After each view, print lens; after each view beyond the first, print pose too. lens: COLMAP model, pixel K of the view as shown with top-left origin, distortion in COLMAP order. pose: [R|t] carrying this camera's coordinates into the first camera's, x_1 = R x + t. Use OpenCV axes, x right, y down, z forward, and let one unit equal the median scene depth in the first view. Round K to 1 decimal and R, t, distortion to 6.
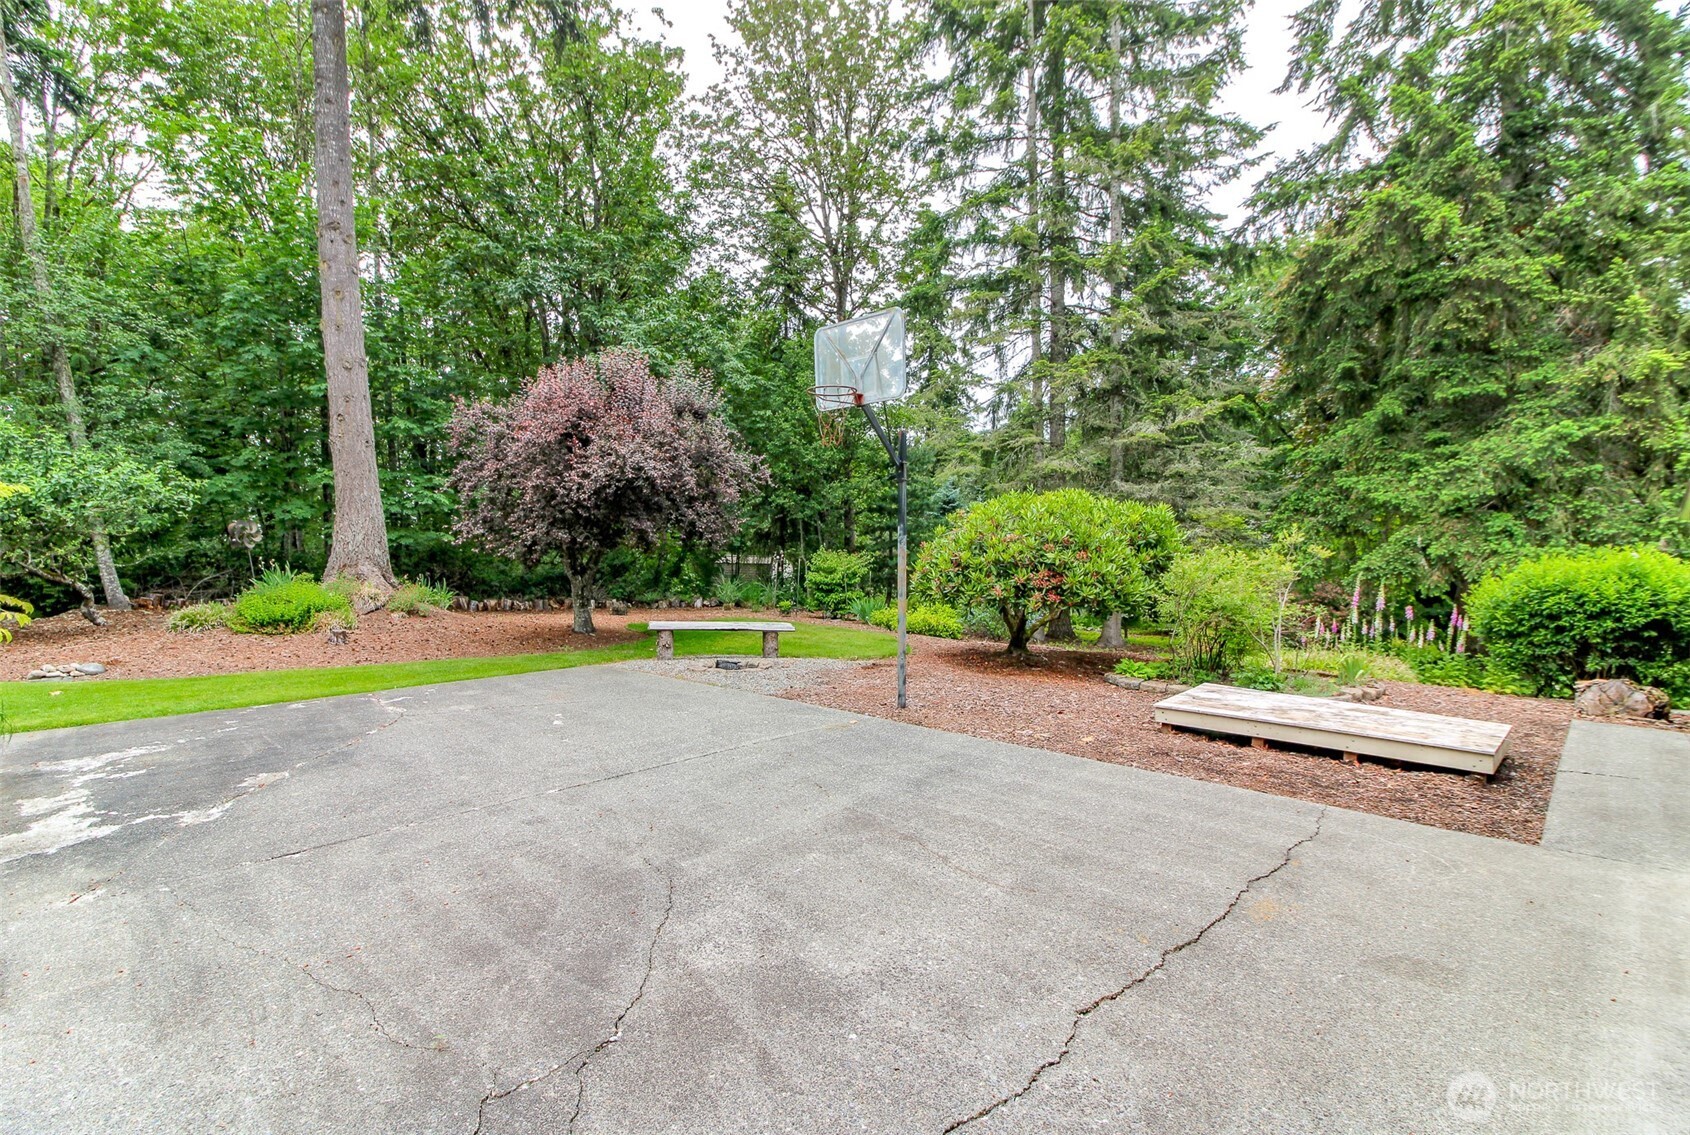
lens RADIAL K [[774.8, 0, 877.9], [0, 774.8, 559.6], [0, 0, 1]] dist [0.010931, -0.007594]
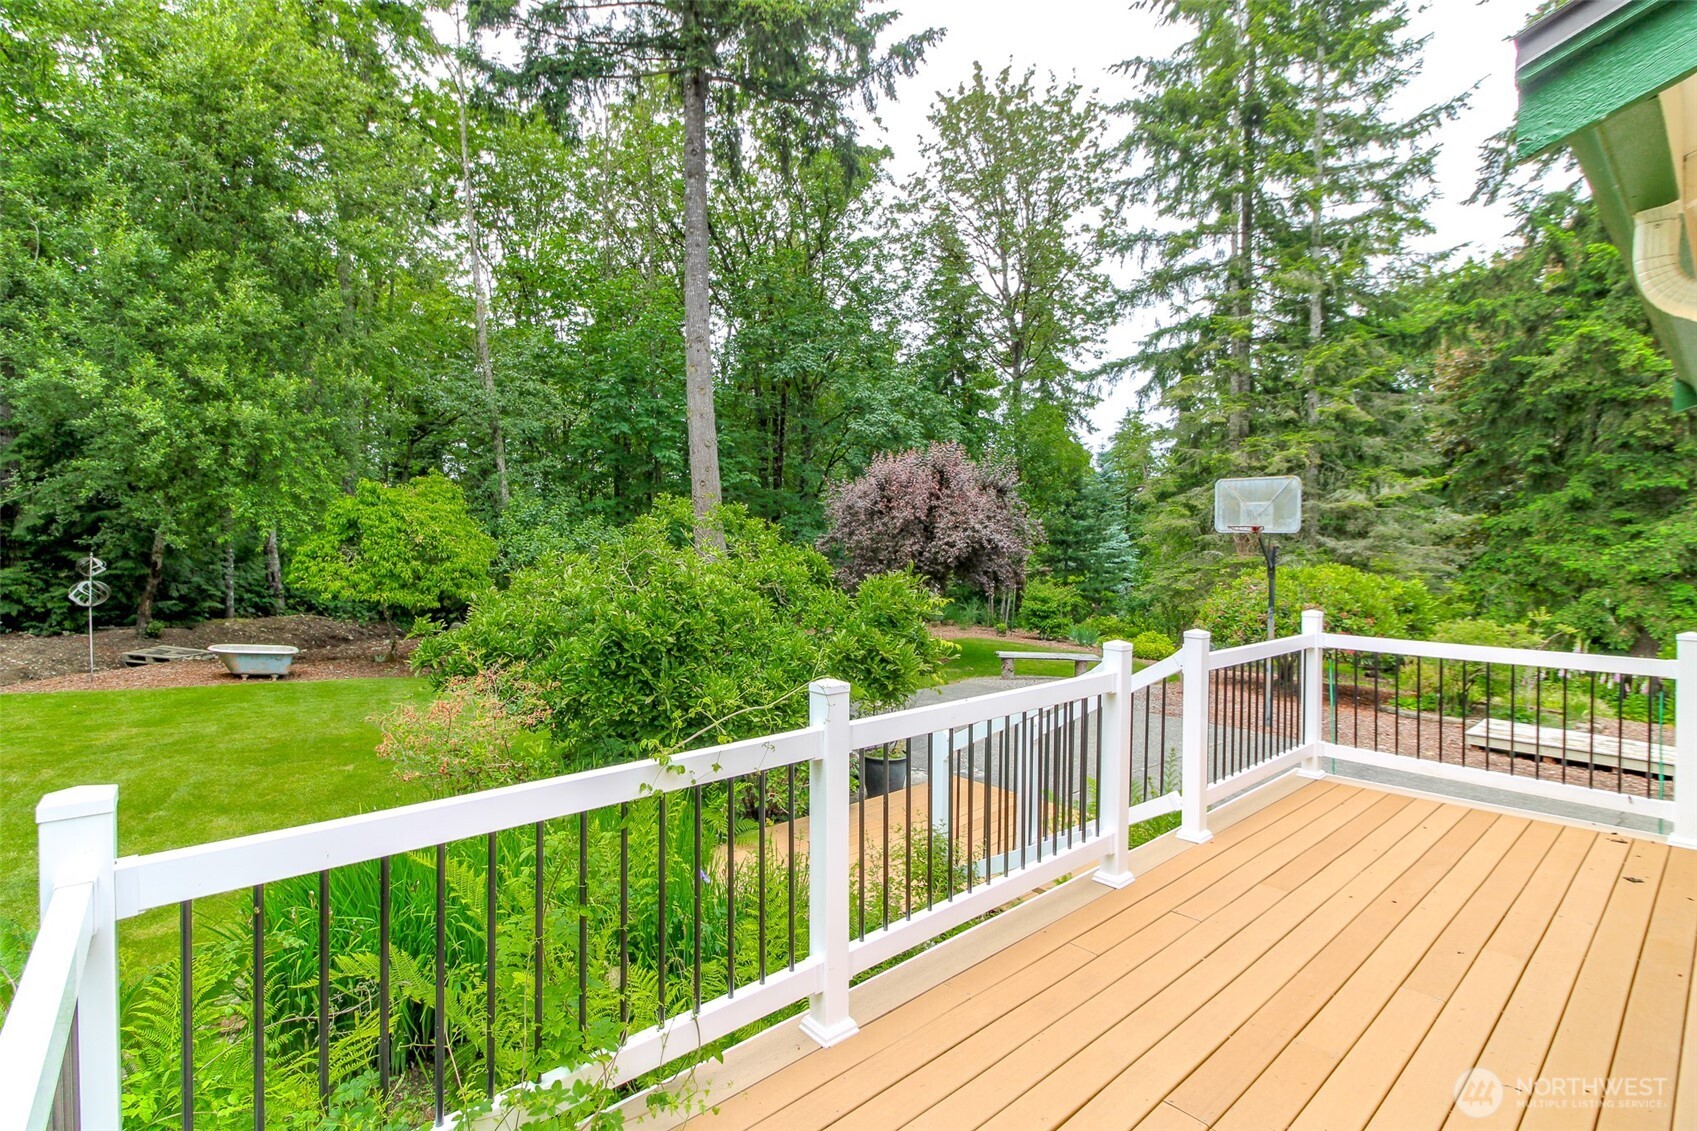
lens RADIAL K [[772.6, 0, 851.1], [0, 772.6, 562.4], [0, 0, 1]] dist [0.014704, -0.009080]
pose [[0.994719, 0.014956, -0.101537, -0.399493], [-0.014119, 0.999860, 0.008955, -0.084134], [0.101657, -0.007474, 0.994791, -0.377600]]
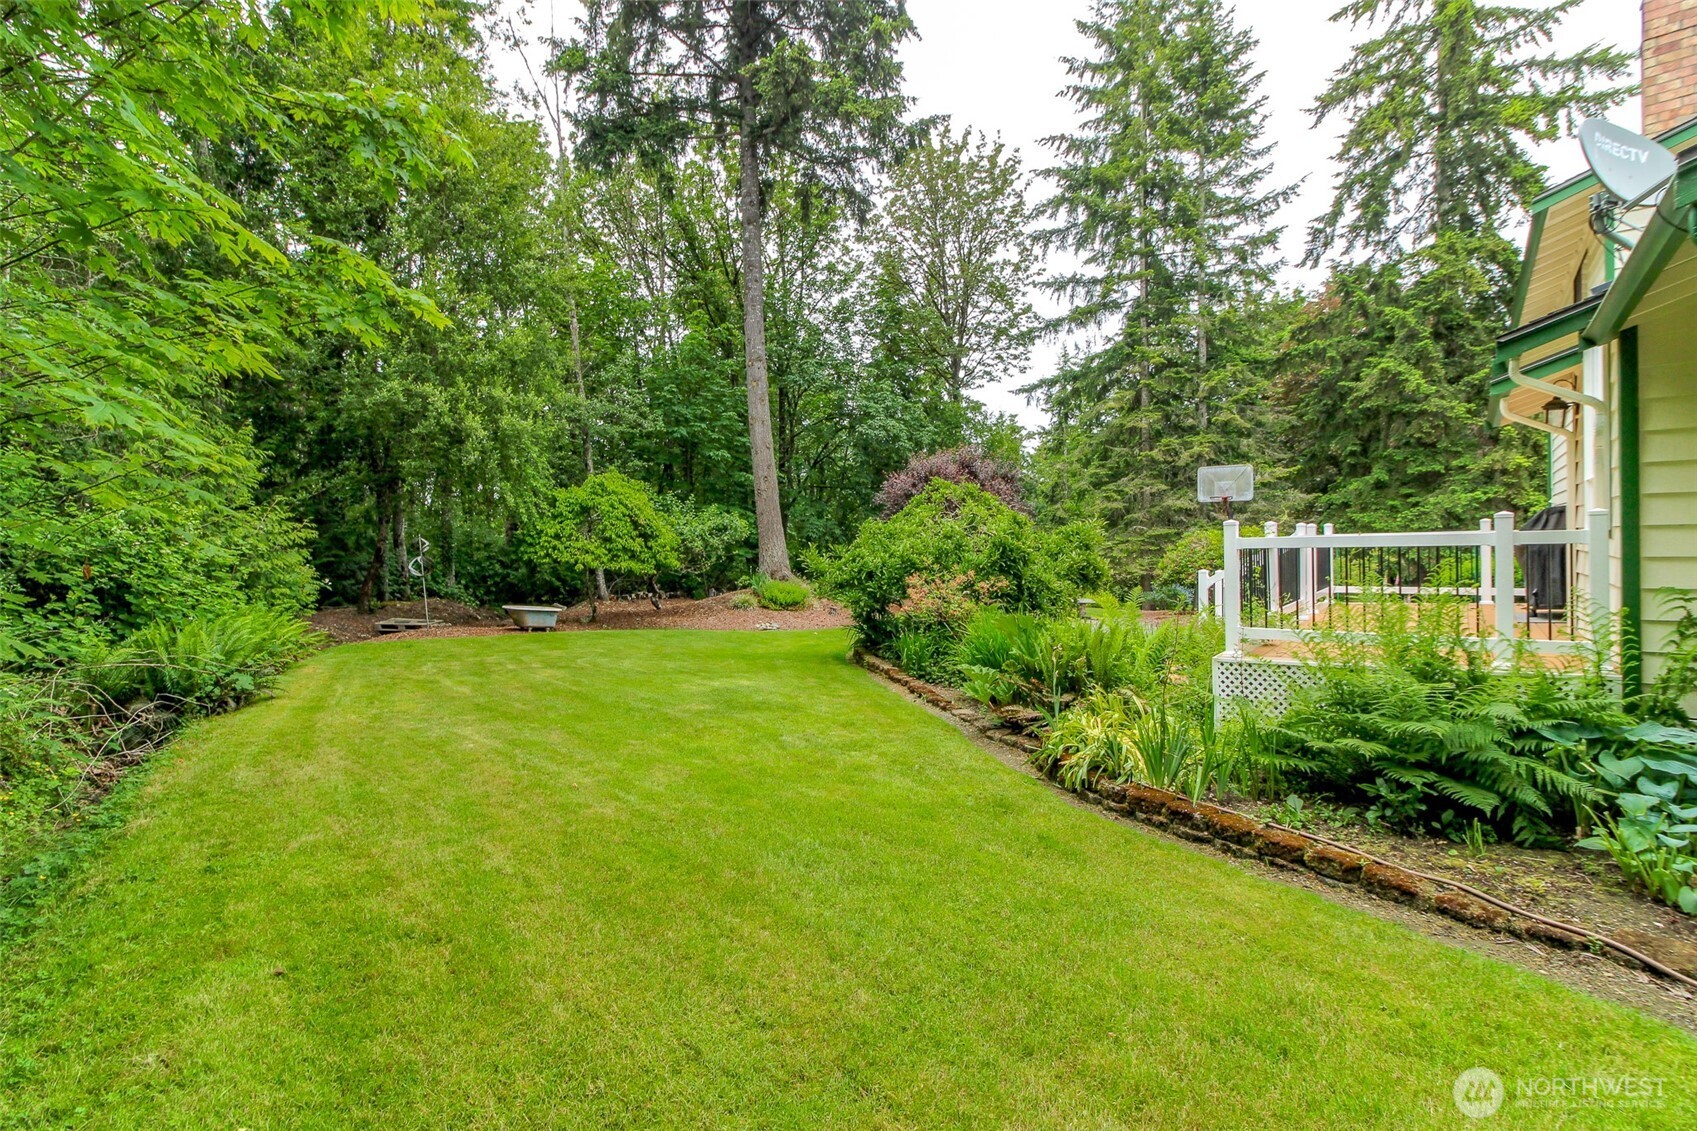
lens RADIAL K [[772.6, 0, 862.1], [0, 772.6, 573.2], [0, 0, 1]] dist [0.014704, -0.009080]
pose [[0.994798, -0.021752, 0.099516, -0.787454], [0.019536, 0.999540, 0.023185, -0.037315], [-0.099974, -0.021120, 0.994766, -0.735057]]
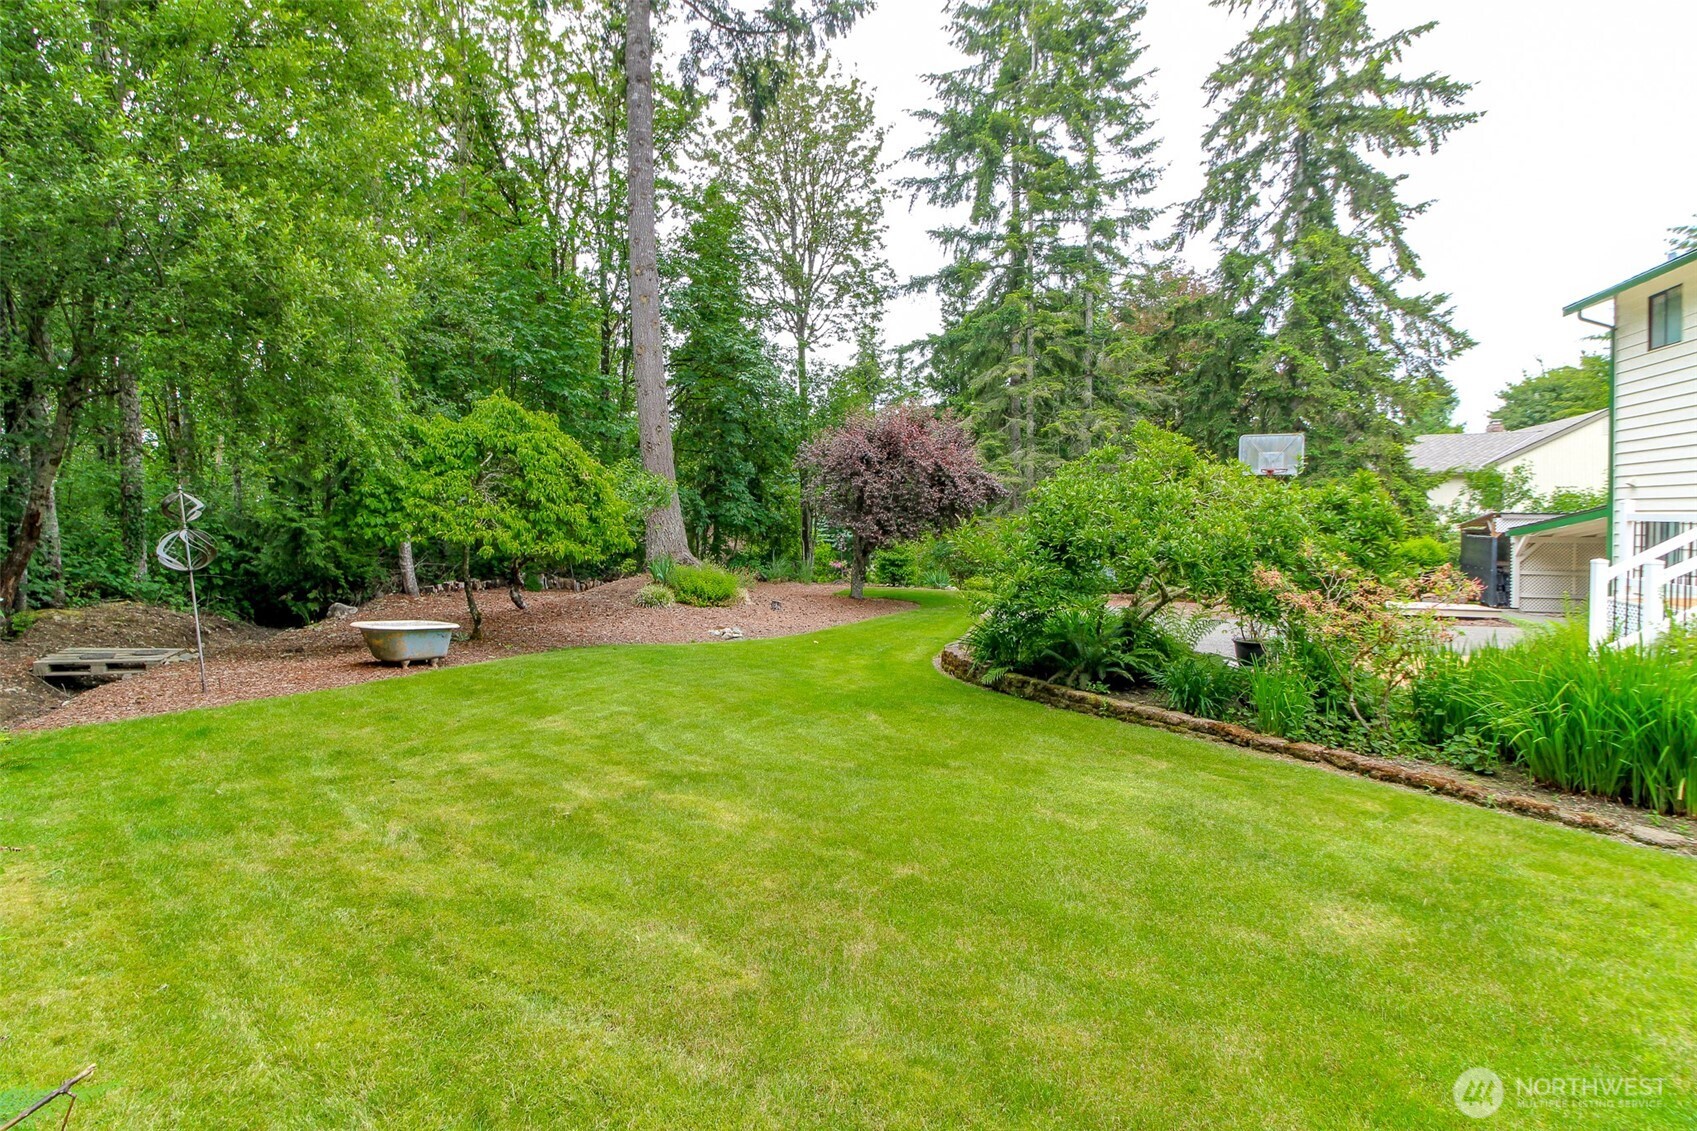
lens RADIAL K [[772.6, 0, 859.7], [0, 772.6, 551.1], [0, 0, 1]] dist [0.014704, -0.009080]
pose [[0.906731, -0.023122, 0.421076, -1.080157], [0.011308, 0.999470, 0.030533, -0.044402], [-0.421559, -0.022924, 0.906511, -0.296154]]
